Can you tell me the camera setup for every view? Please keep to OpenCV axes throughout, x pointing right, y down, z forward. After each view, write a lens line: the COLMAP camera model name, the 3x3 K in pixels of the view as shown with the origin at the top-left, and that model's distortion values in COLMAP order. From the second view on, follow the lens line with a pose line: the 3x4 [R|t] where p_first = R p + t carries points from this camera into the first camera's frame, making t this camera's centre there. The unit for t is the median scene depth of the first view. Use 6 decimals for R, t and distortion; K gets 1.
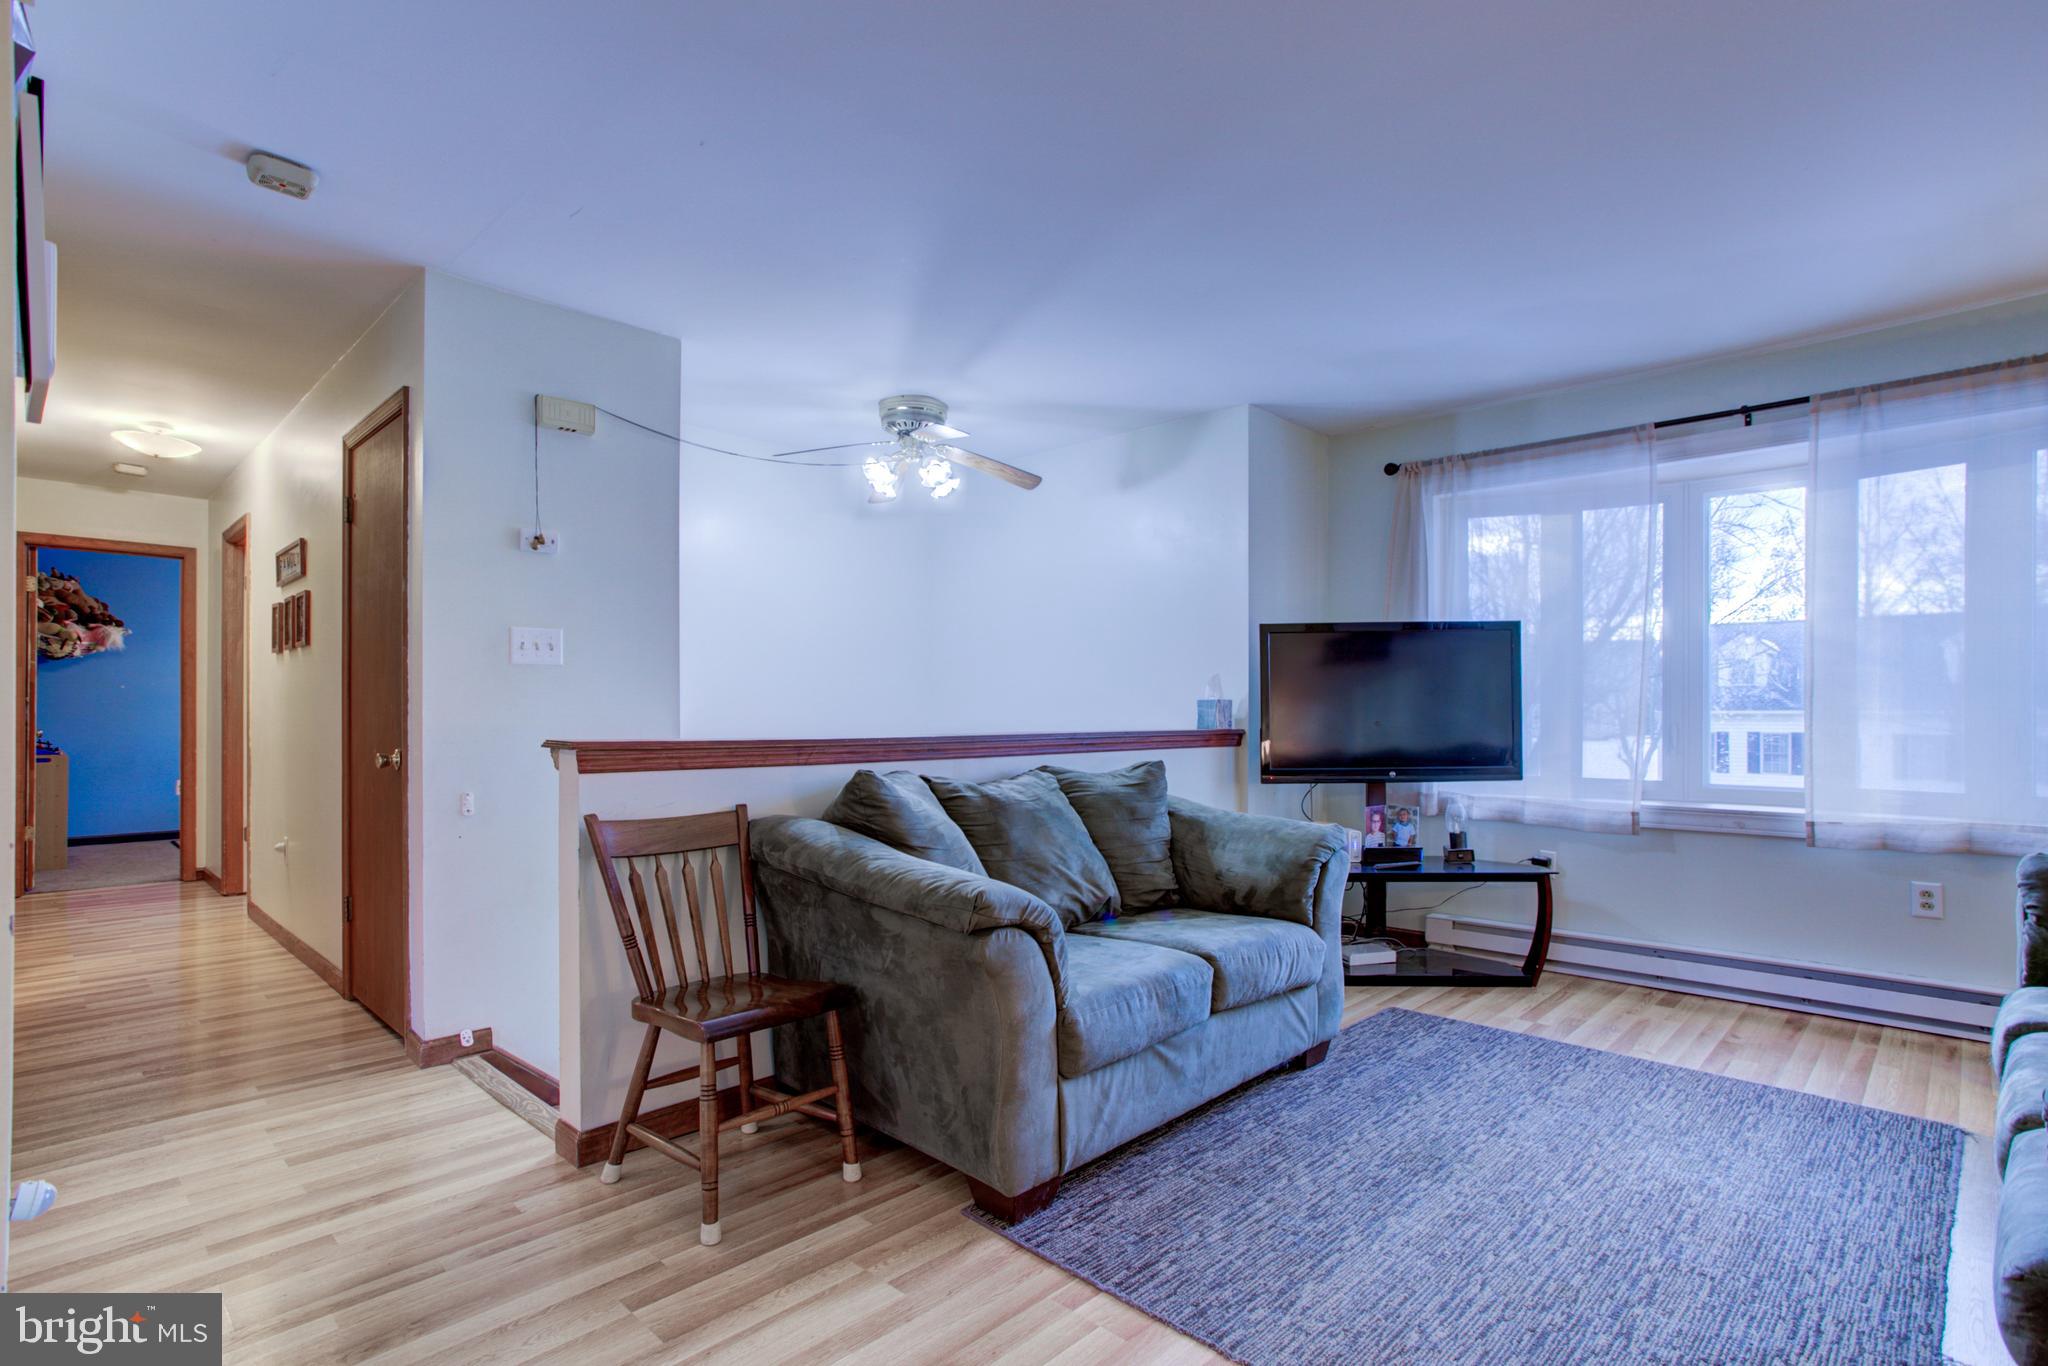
lens RADIAL K [[1005.8, 0, 1010.5], [0, 1005.8, 712.9], [0, 0, 1]] dist [-0.011775, 0.016074]
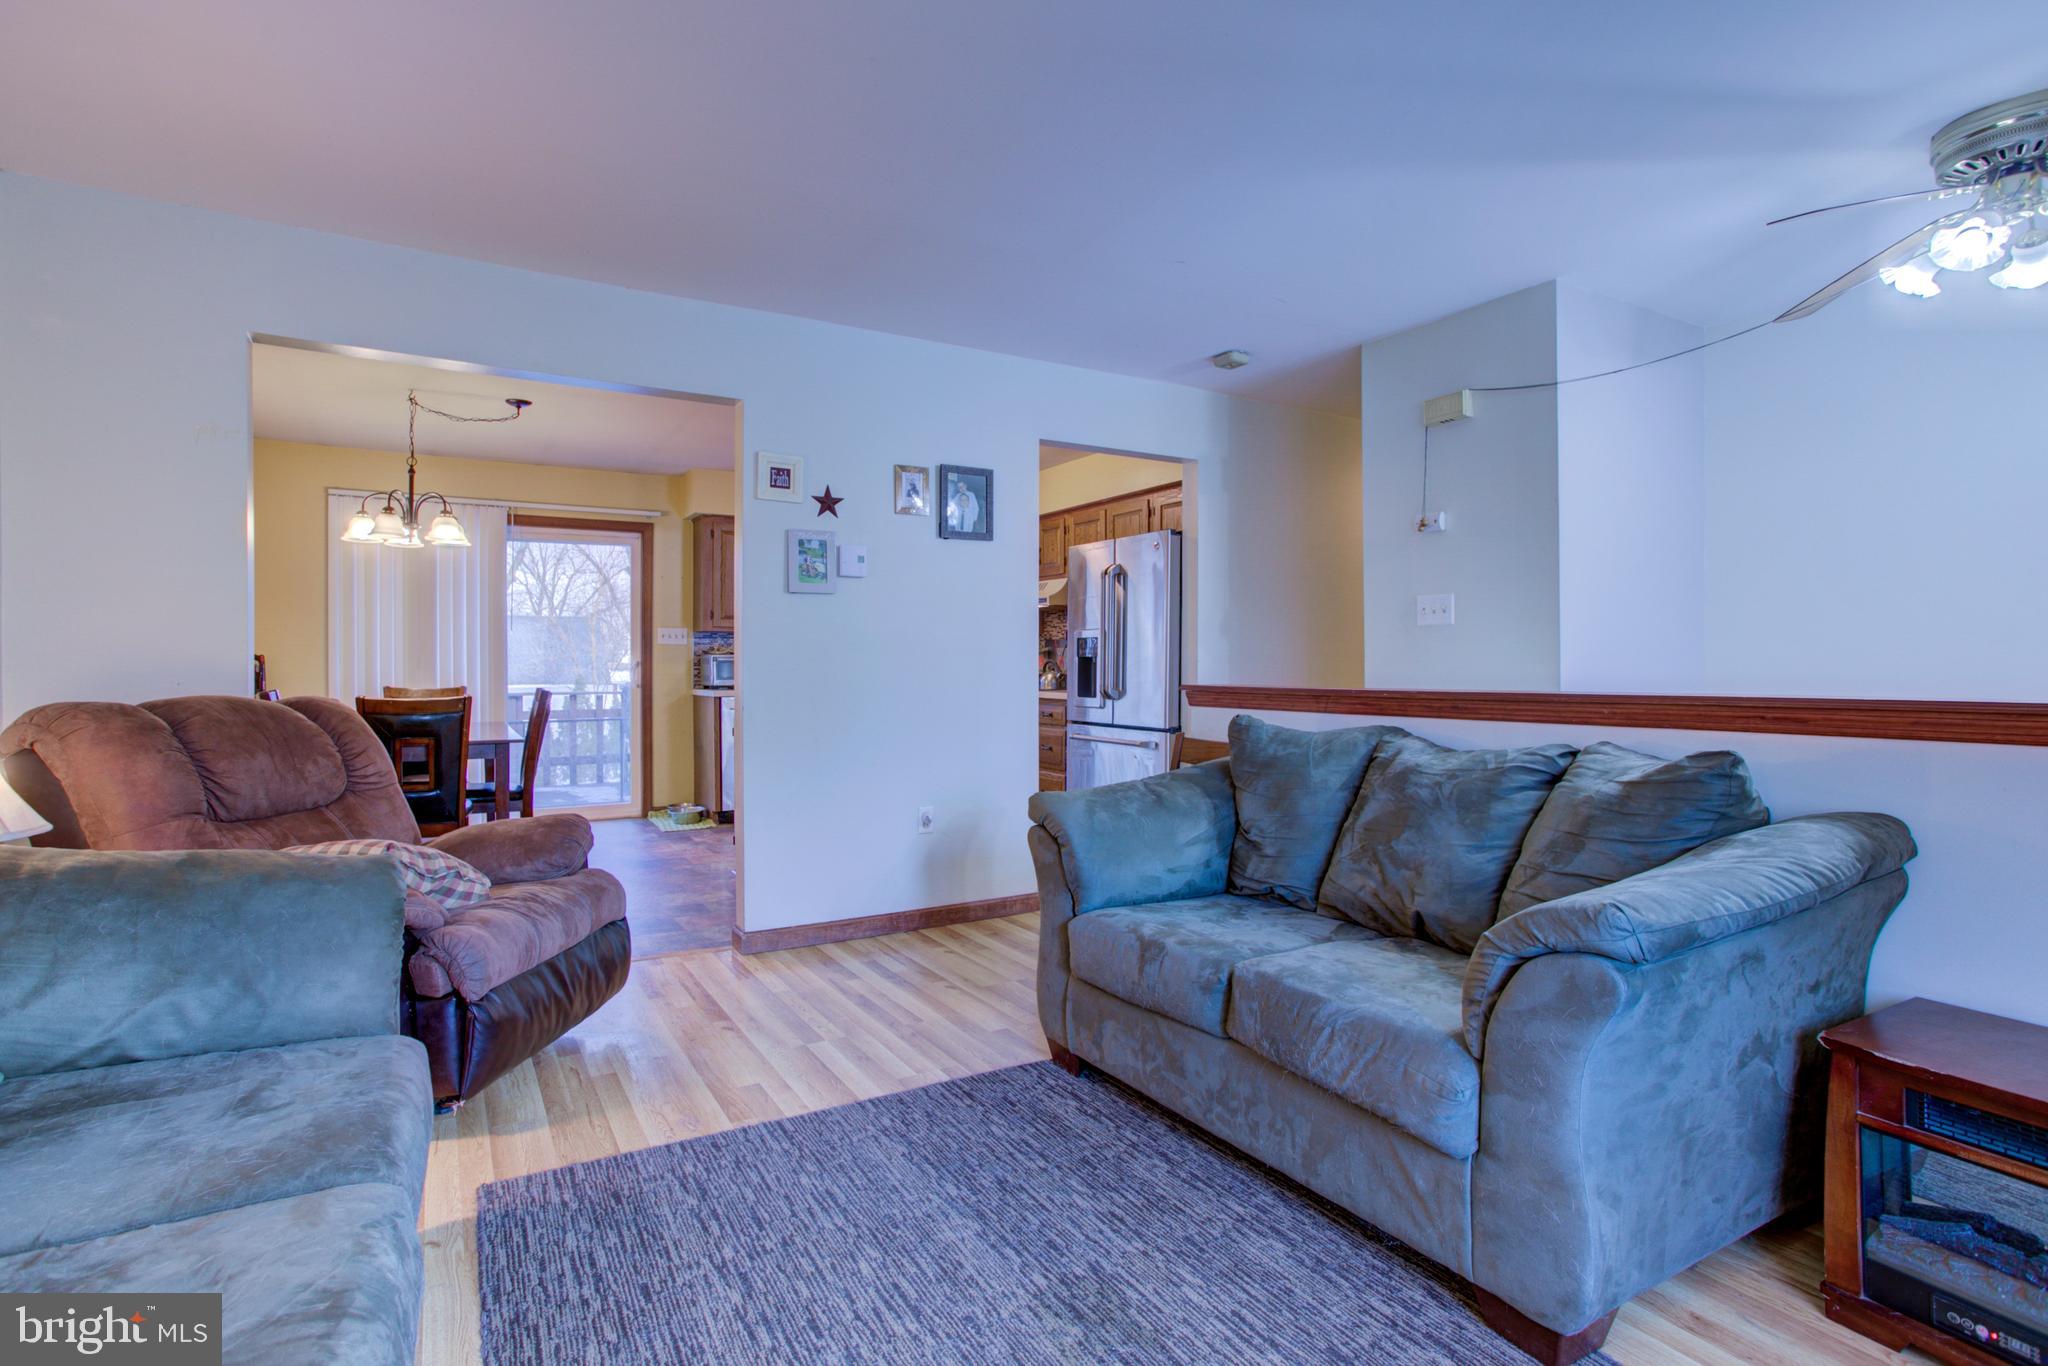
lens RADIAL K [[1005.8, 0, 1027.9], [0, 1005.8, 667.4], [0, 0, 1]] dist [-0.011775, 0.016074]
pose [[-0.249404, 0.001810, -0.968398, 0.824073], [-0.000946, 0.999997, 0.002113, -0.000007], [0.968399, 0.001443, -0.249402, 0.841512]]
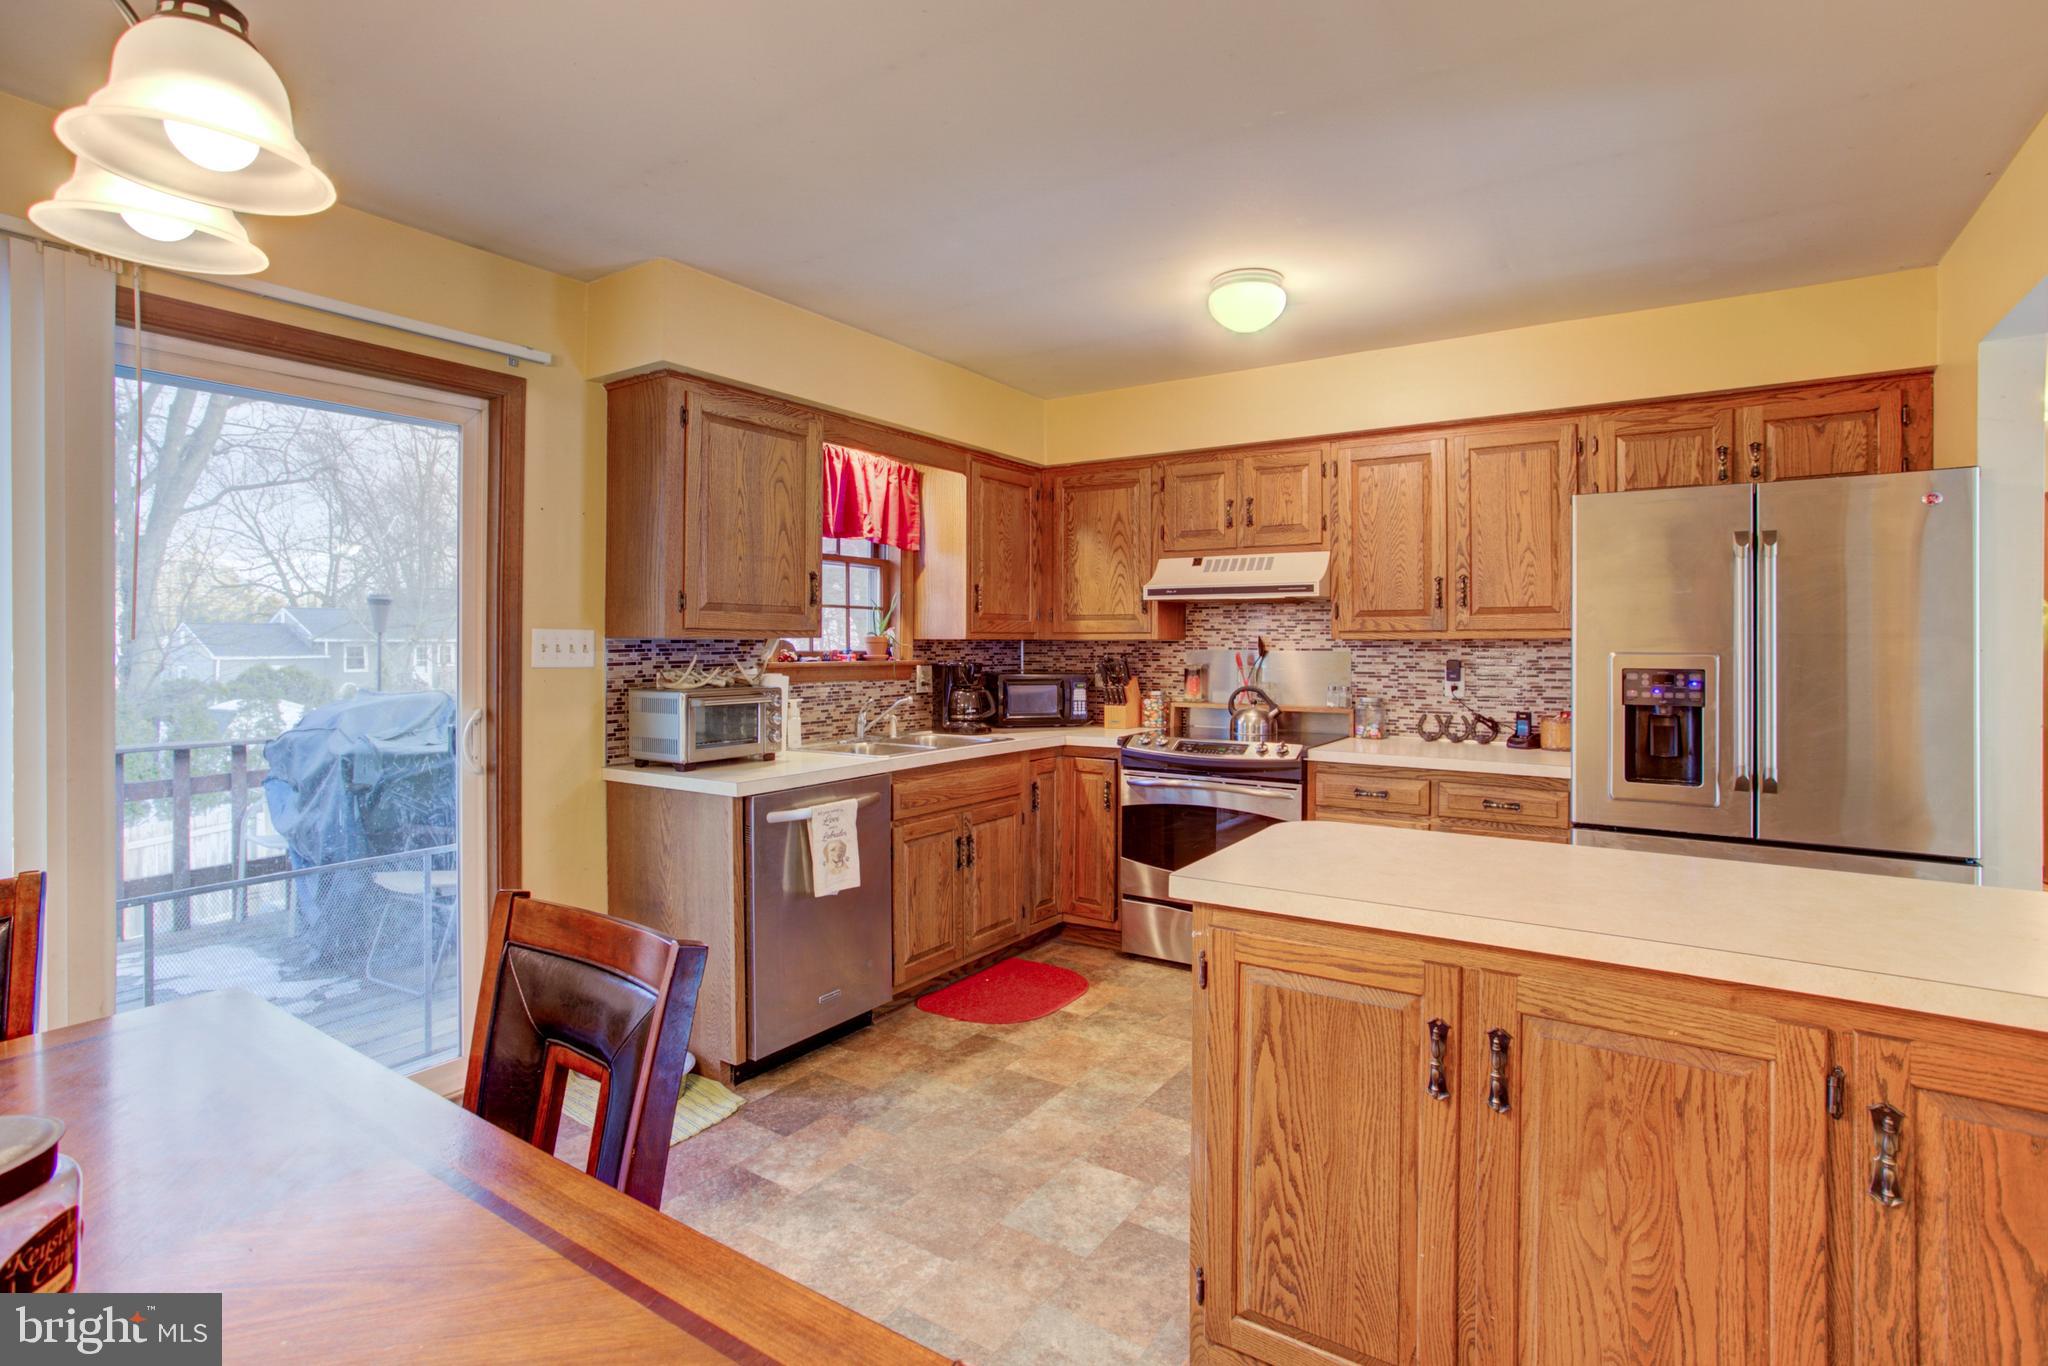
lens RADIAL K [[1005.8, 0, 1014.7], [0, 1005.8, 641.2], [0, 0, 1]] dist [-0.011775, 0.016074]
pose [[0.193220, -0.002656, -0.981152, -0.102856], [-0.002796, 0.999991, -0.003257, -0.067476], [0.981152, 0.003372, 0.193210, -0.226376]]
